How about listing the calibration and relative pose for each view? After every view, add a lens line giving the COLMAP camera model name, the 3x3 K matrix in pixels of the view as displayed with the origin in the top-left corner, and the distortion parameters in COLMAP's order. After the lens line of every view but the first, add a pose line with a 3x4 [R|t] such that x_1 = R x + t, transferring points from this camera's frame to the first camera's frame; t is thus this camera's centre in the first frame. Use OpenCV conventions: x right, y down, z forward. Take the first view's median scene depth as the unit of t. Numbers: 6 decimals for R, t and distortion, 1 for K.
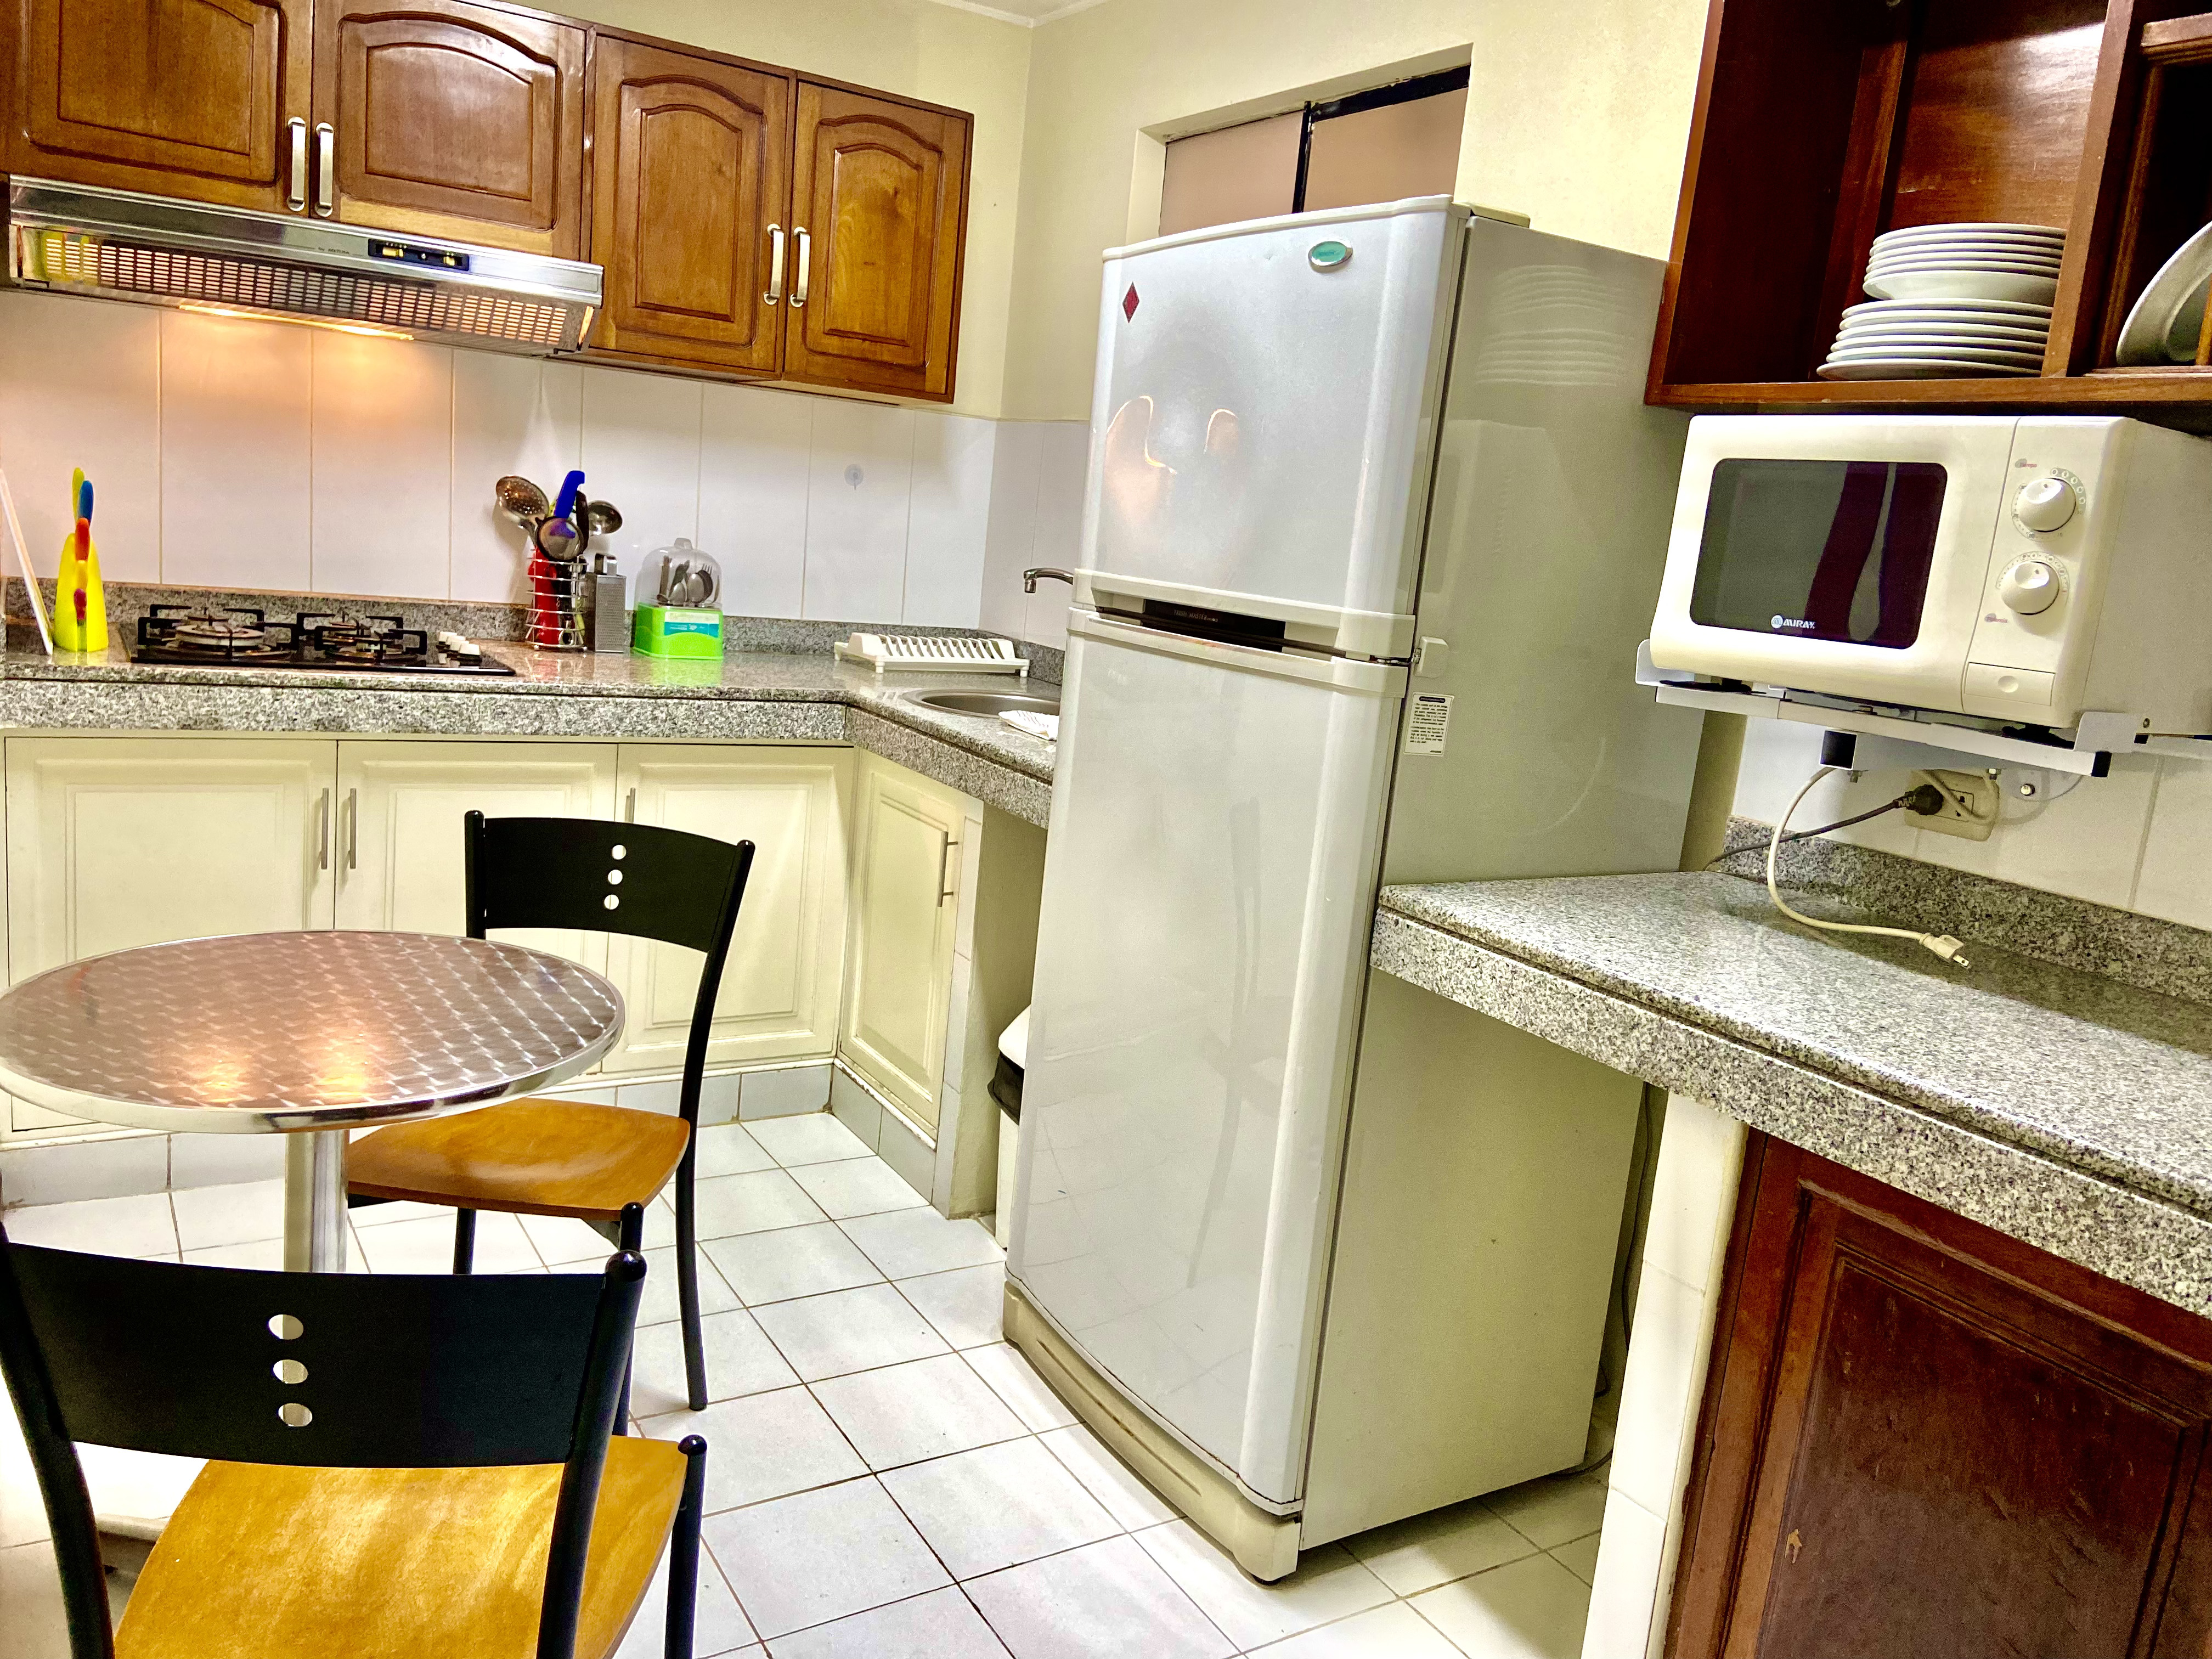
lens RADIAL K [[1665.4, 0, 1111.5], [0, 1665.4, 816.5], [0, 0, 1]] dist [0.129032, -0.159512]
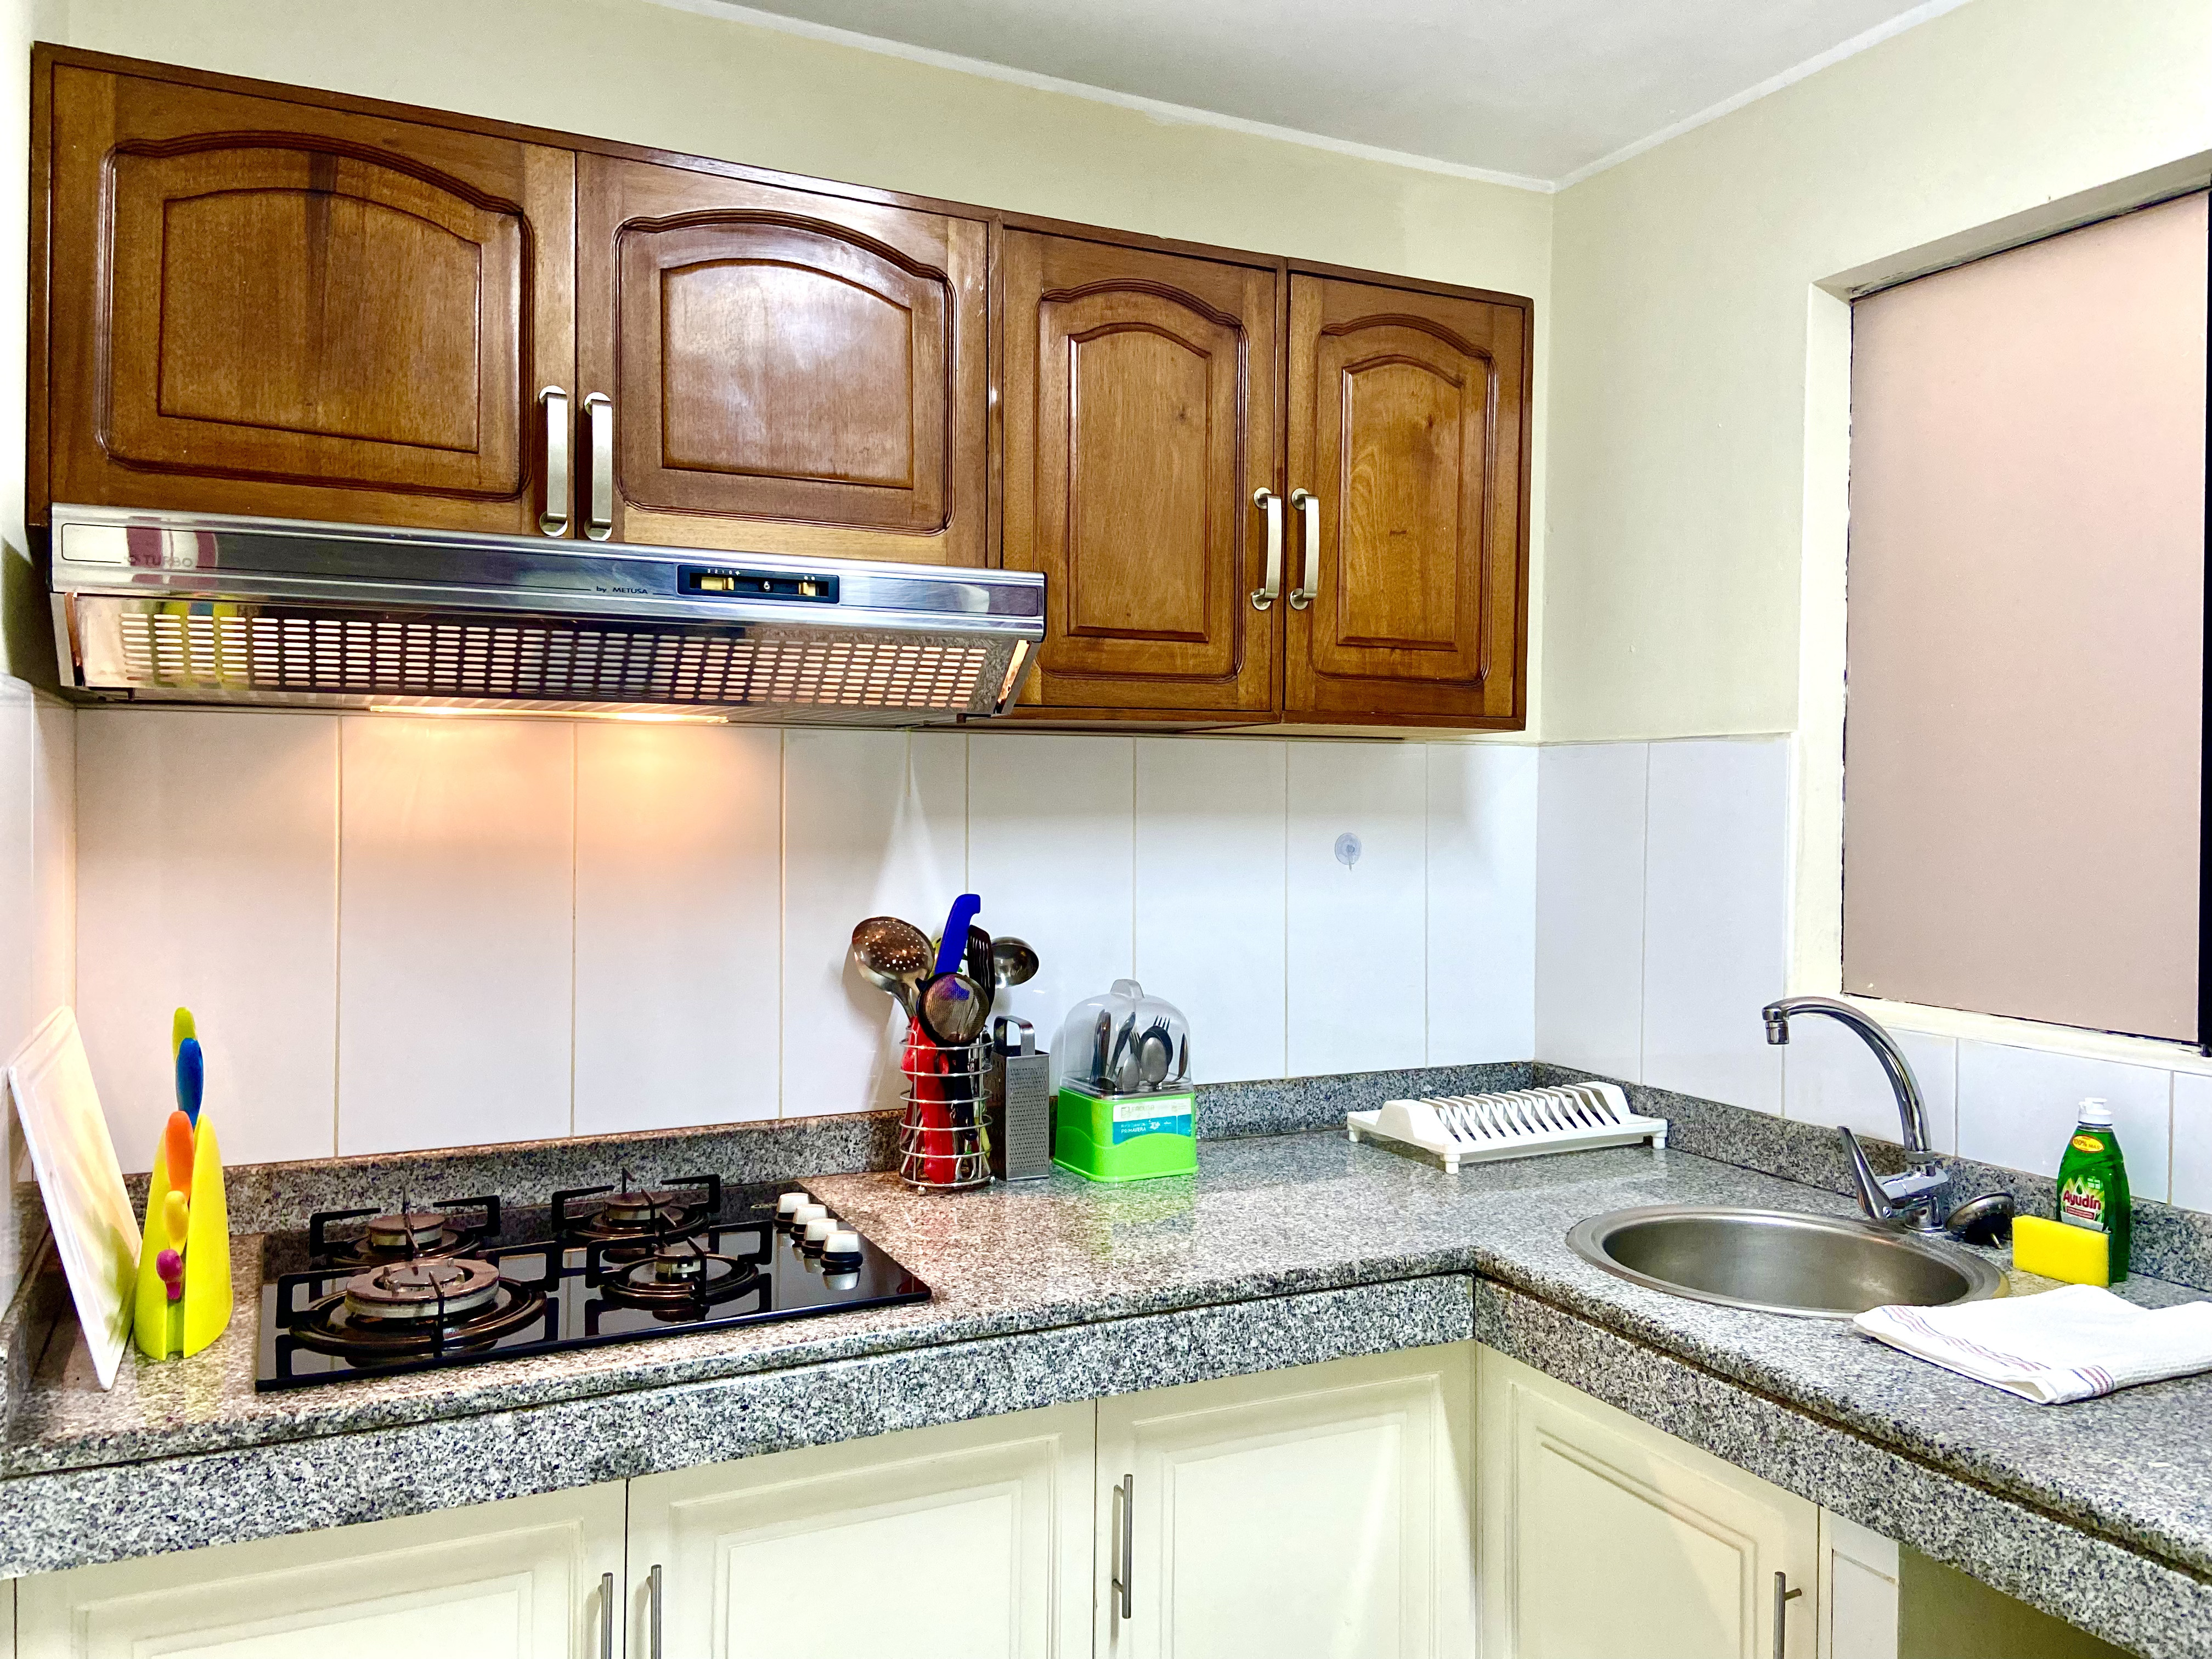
lens RADIAL K [[1665.4, 0, 1111.5], [0, 1665.4, 816.5], [0, 0, 1]] dist [0.129032, -0.159512]
pose [[0.990942, -0.087820, -0.101595, -0.210546], [0.068702, 0.981563, -0.178366, -0.125996], [0.115386, 0.169770, 0.978705, 0.416319]]
